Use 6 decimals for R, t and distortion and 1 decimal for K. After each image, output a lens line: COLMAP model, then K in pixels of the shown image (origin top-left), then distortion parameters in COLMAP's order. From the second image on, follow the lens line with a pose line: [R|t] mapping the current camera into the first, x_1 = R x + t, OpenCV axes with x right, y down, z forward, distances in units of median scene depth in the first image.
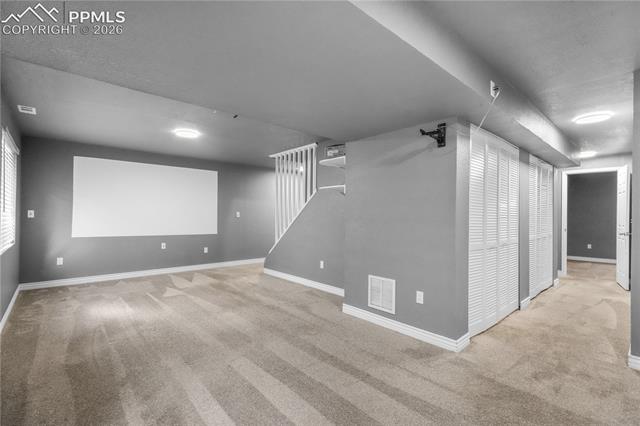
lens RADIAL K [[290.3, 0, 320.0], [0, 290.3, 212.7], [0, 0, 1]] dist [0.001717, 0.000157]
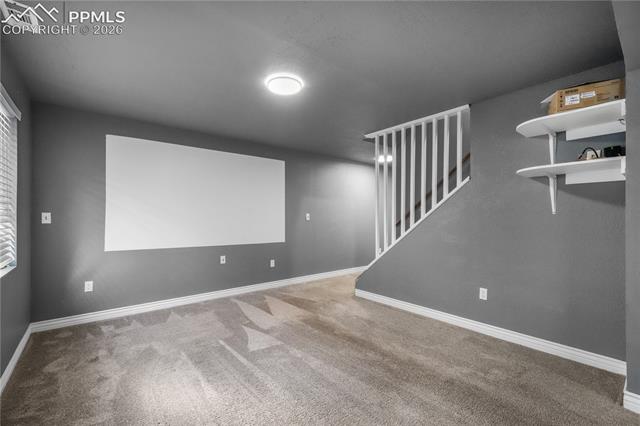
lens RADIAL K [[277.2, 0, 317.9], [0, 277.2, 215.7], [0, 0, 1]] dist [0.001582, 0.000292]
pose [[0.998975, -0.008073, -0.044534, -0.318679], [0.008220, 0.999961, 0.003114, 0.001460], [0.044507, -0.003477, 0.999003, 0.364795]]
